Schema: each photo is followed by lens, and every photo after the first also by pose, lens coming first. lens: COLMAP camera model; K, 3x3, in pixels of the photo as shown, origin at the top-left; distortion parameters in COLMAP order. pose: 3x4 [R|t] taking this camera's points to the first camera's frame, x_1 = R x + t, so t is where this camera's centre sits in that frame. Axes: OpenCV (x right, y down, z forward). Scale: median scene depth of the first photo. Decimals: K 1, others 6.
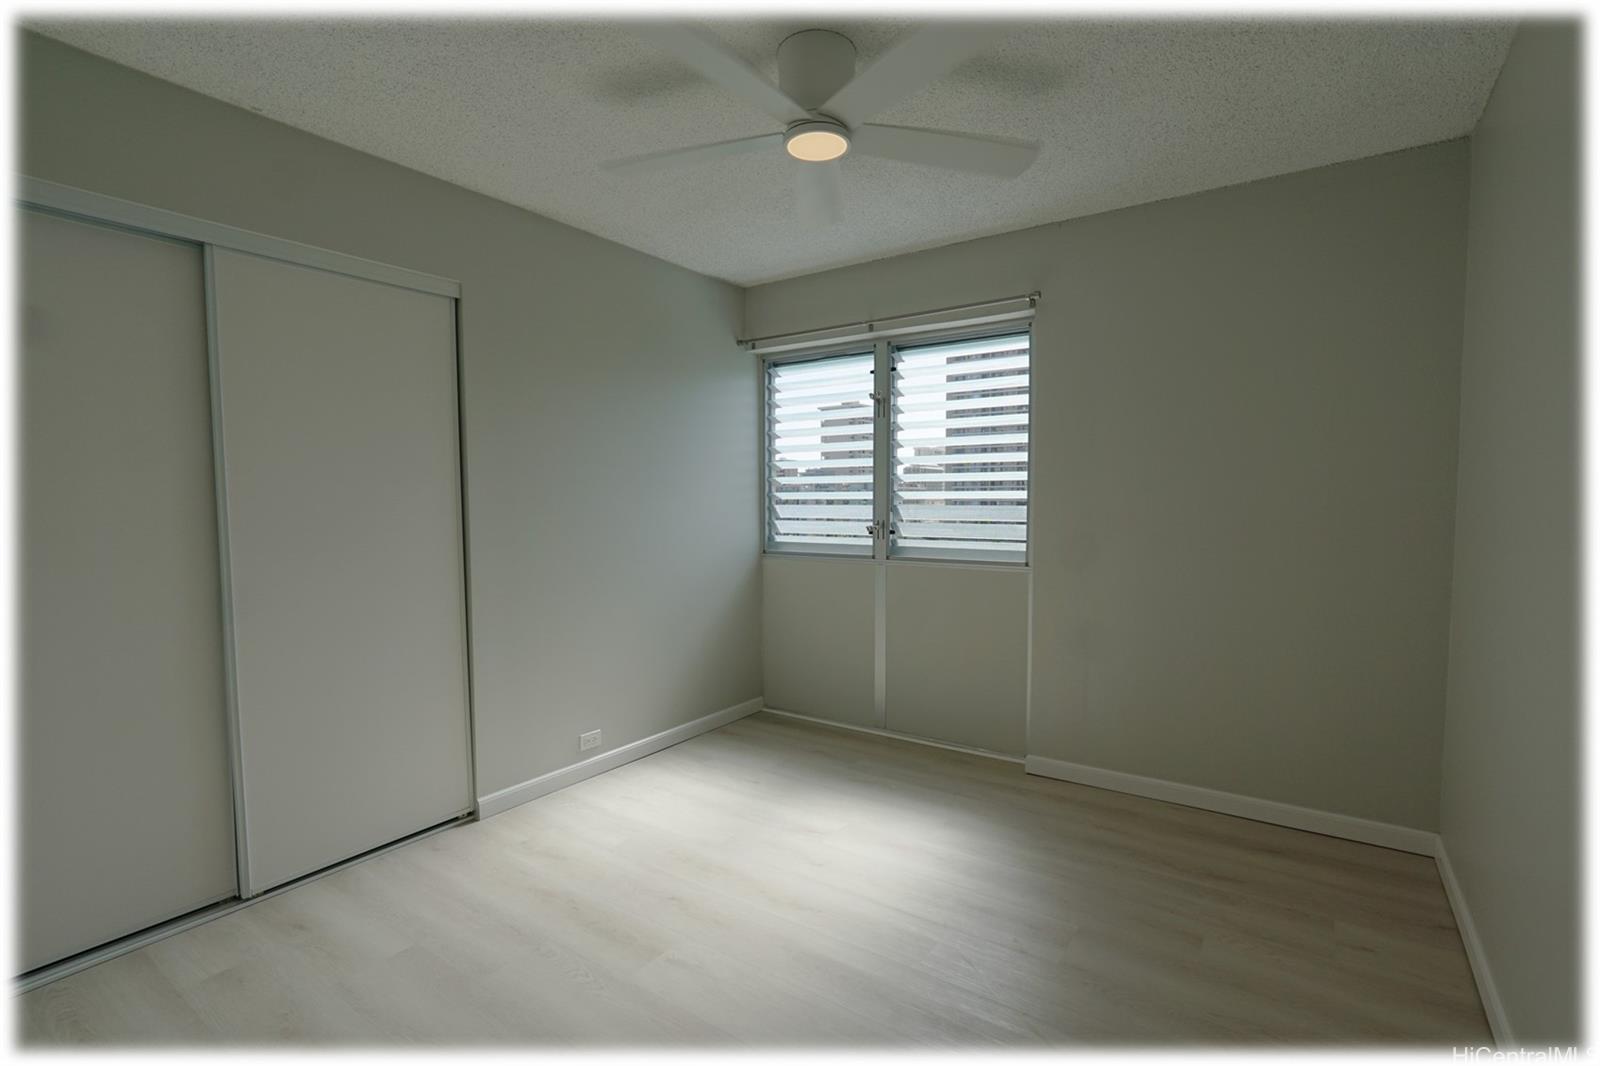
lens RADIAL K [[735.8, 0, 801.1], [0, 735.8, 536.1], [0, 0, 1]] dist [-0.021273, 0.012449]
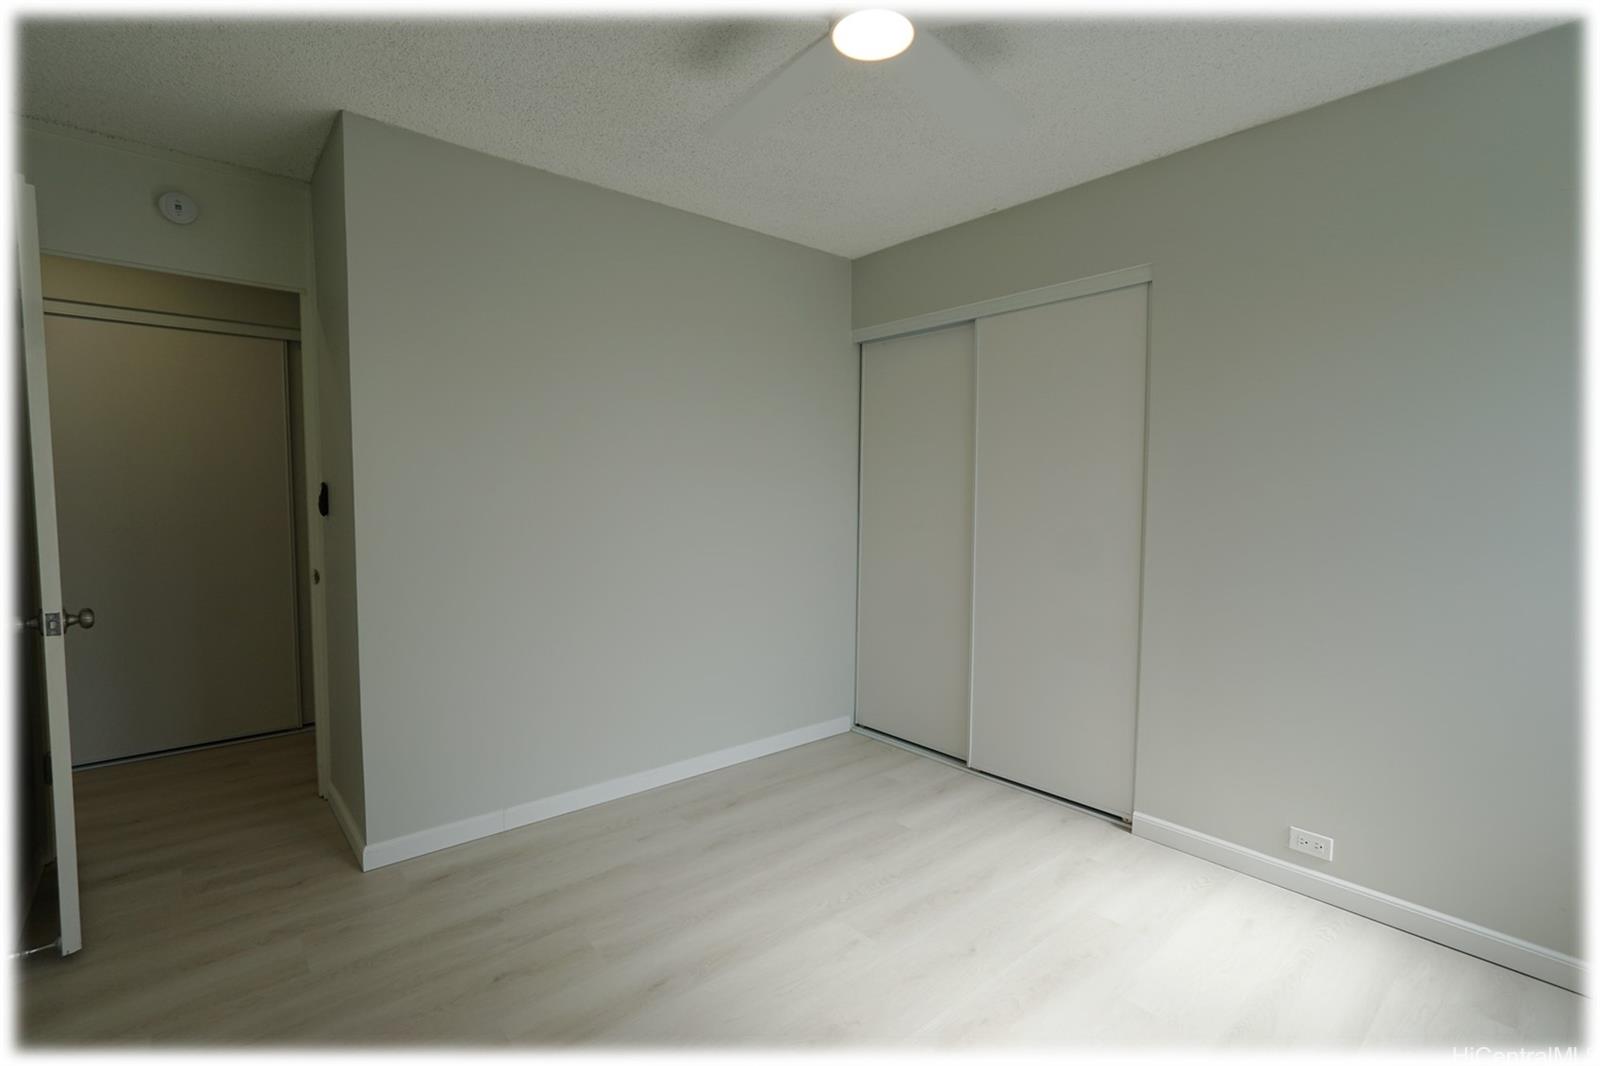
lens RADIAL K [[735.8, 0, 801.1], [0, 735.8, 536.1], [0, 0, 1]] dist [-0.021273, 0.012449]
pose [[-0.239263, 0.065028, -0.968775, 0.625851], [-0.058095, 0.995008, 0.081137, -0.051648], [0.969215, 0.075694, -0.234291, 0.878900]]
